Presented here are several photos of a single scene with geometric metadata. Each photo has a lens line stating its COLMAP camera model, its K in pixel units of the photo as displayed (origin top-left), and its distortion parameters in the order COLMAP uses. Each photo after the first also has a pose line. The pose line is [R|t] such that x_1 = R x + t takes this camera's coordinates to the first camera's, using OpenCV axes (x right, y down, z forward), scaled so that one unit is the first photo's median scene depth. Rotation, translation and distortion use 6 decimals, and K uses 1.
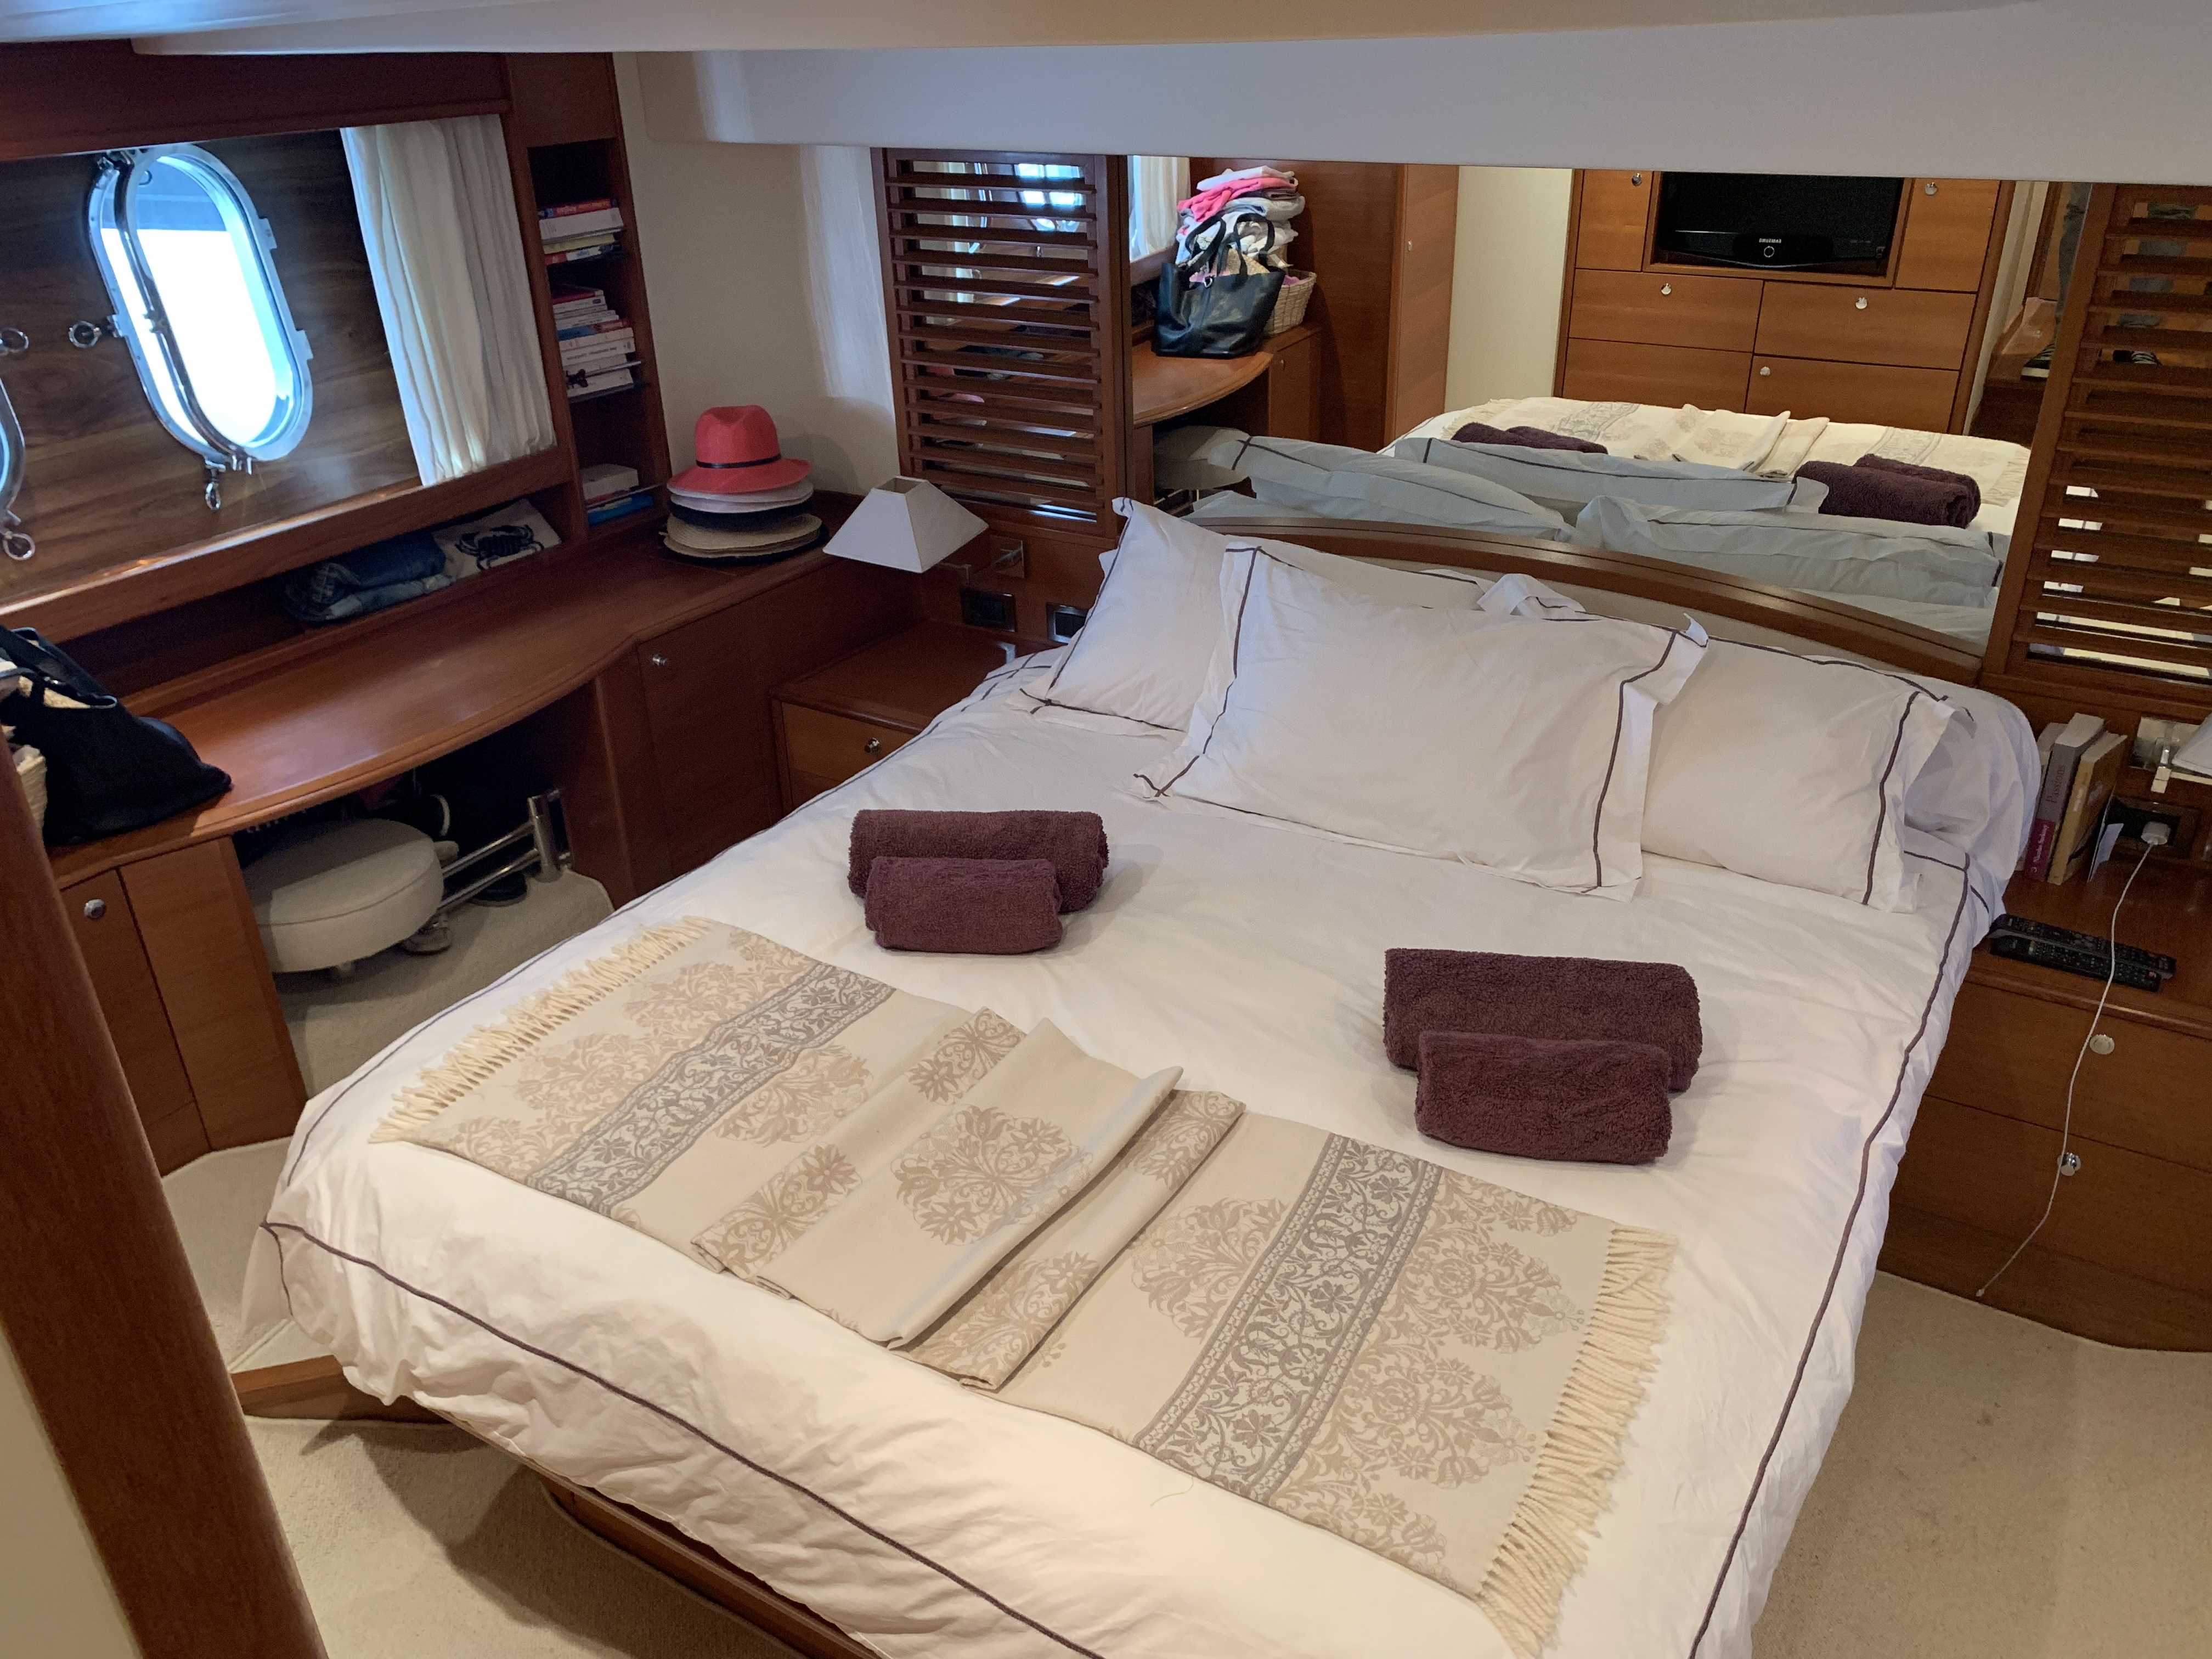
lens RADIAL K [[1682.2, 0, 1098.4], [0, 1682.2, 831.2], [0, 0, 1]] dist [0.026737, -0.044069]
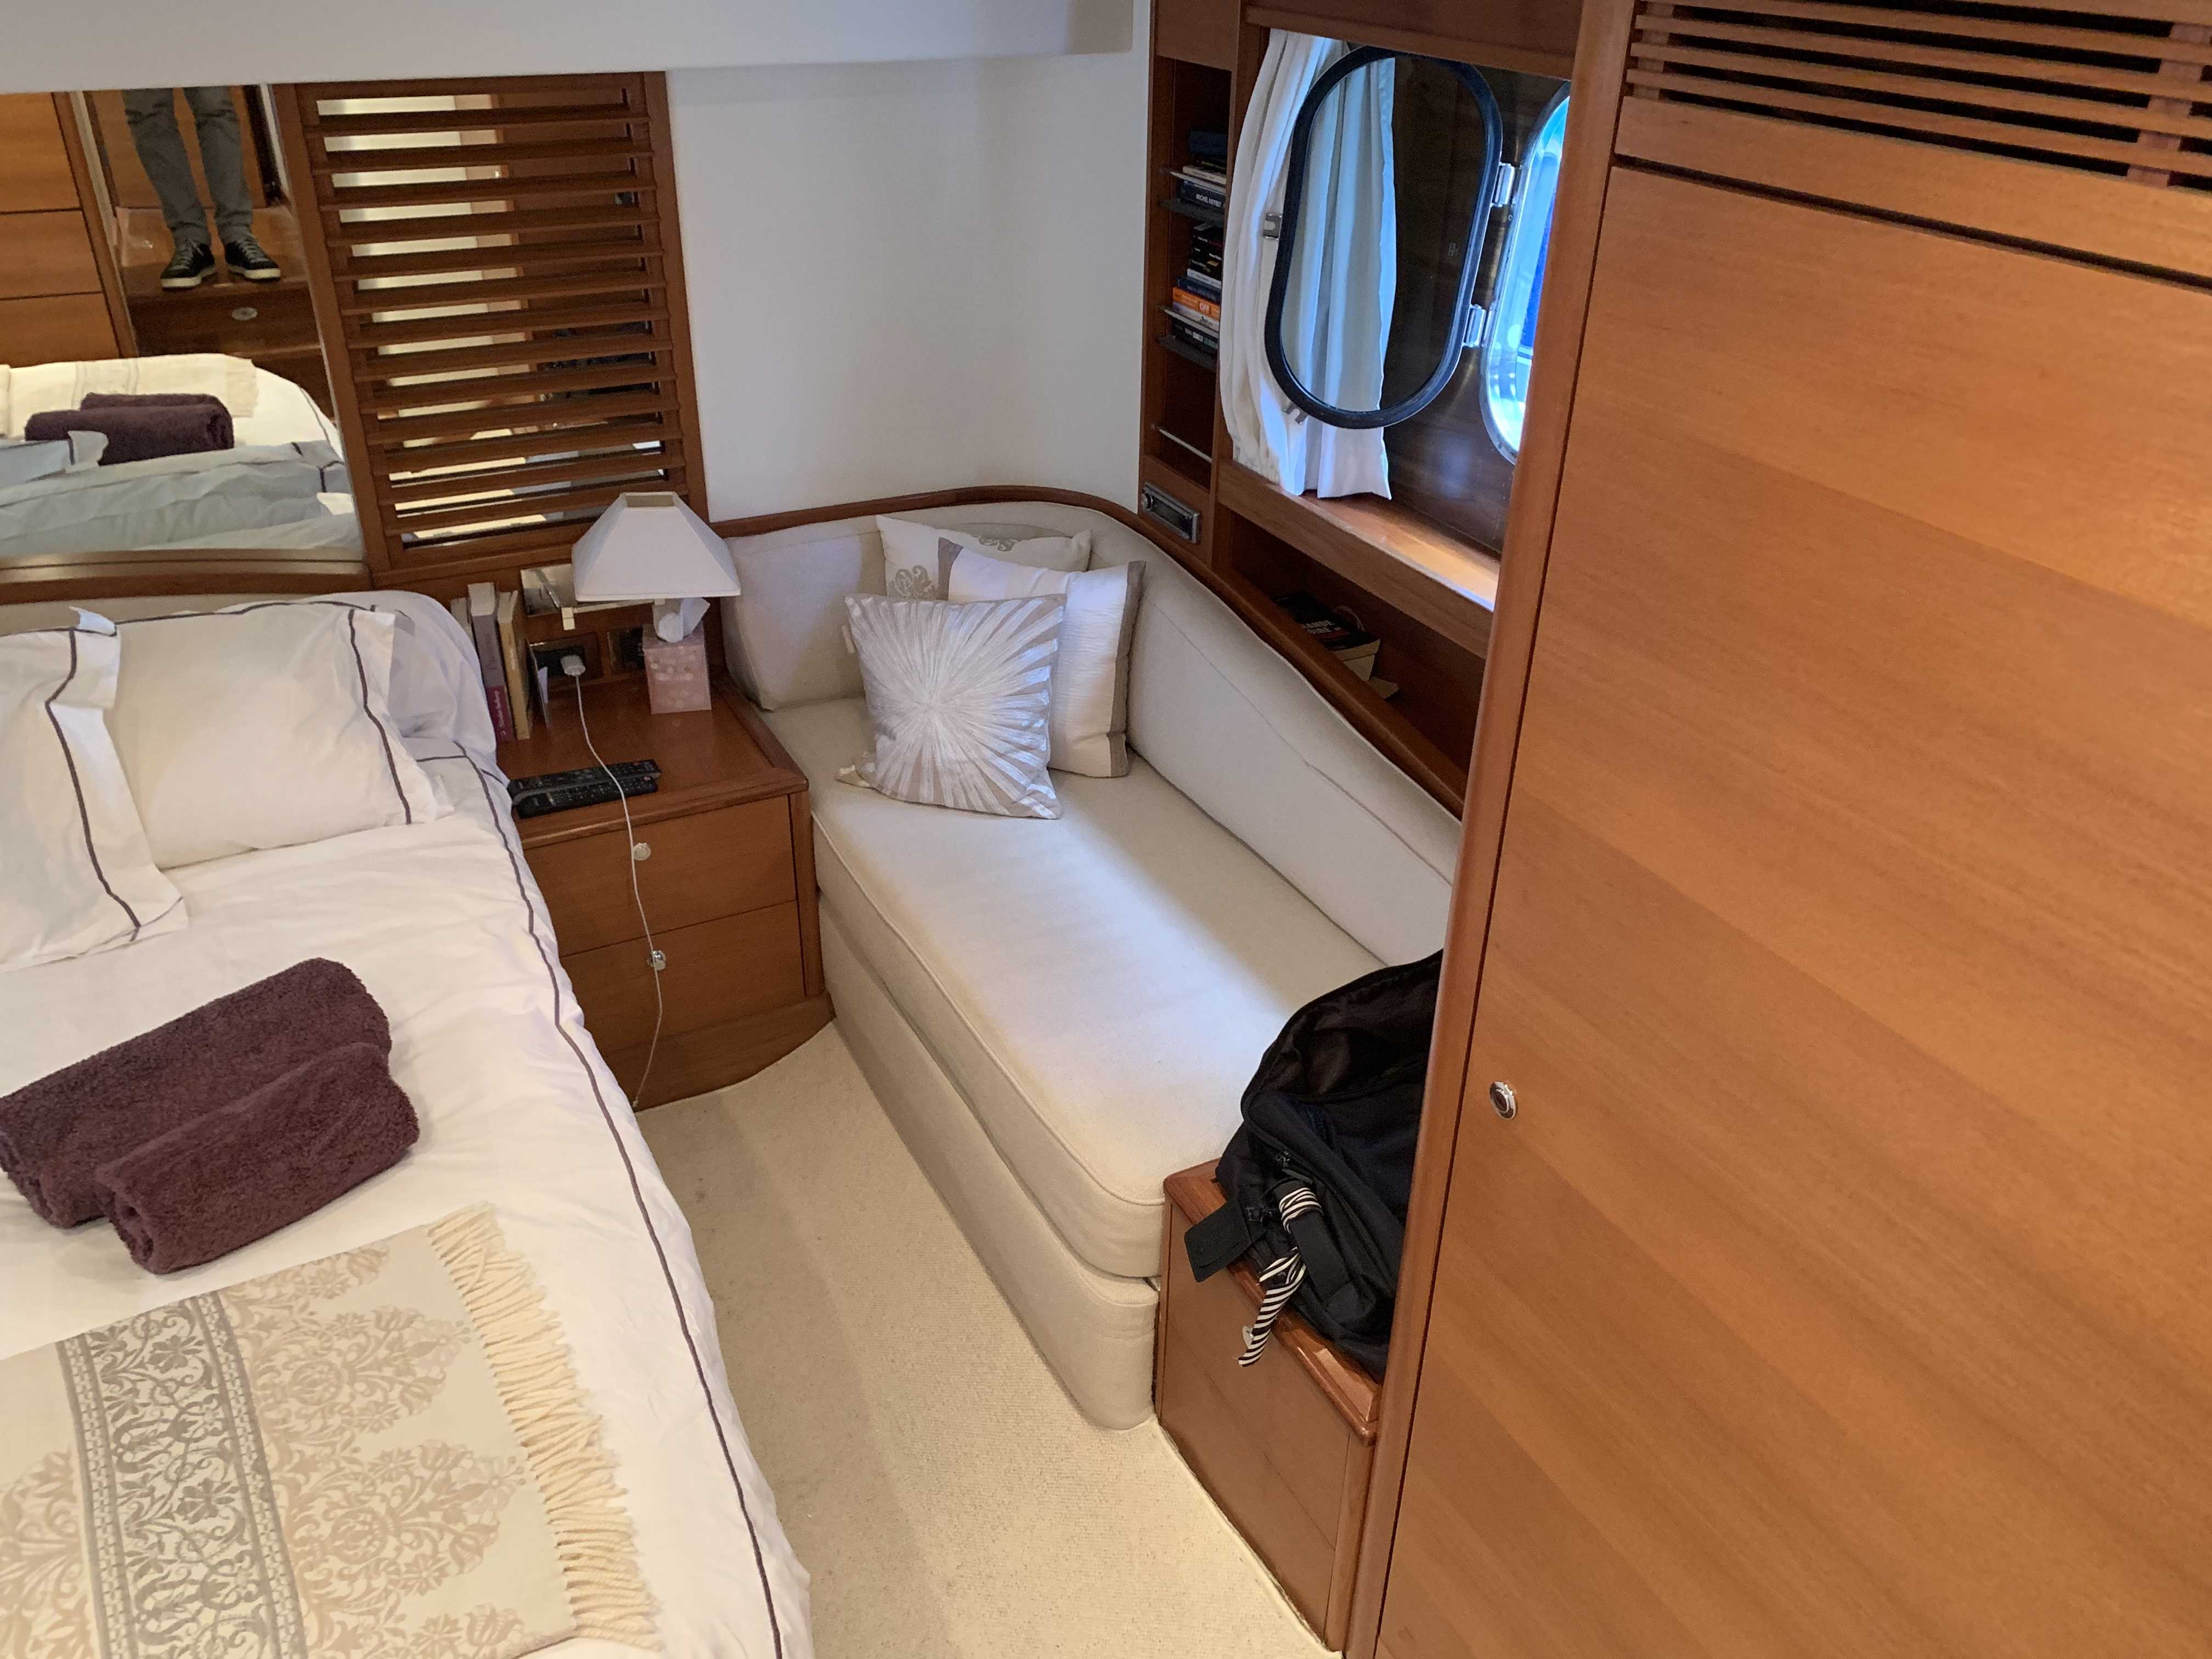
lens RADIAL K [[1682.2, 0, 1097.6], [0, 1682.2, 817.3], [0, 0, 1]] dist [0.026737, -0.044069]
pose [[0.506544, -0.395535, 0.766137, -0.127533], [0.360811, 0.904267, 0.228292, -0.050464], [-0.783090, 0.160790, 0.600764, 0.097736]]
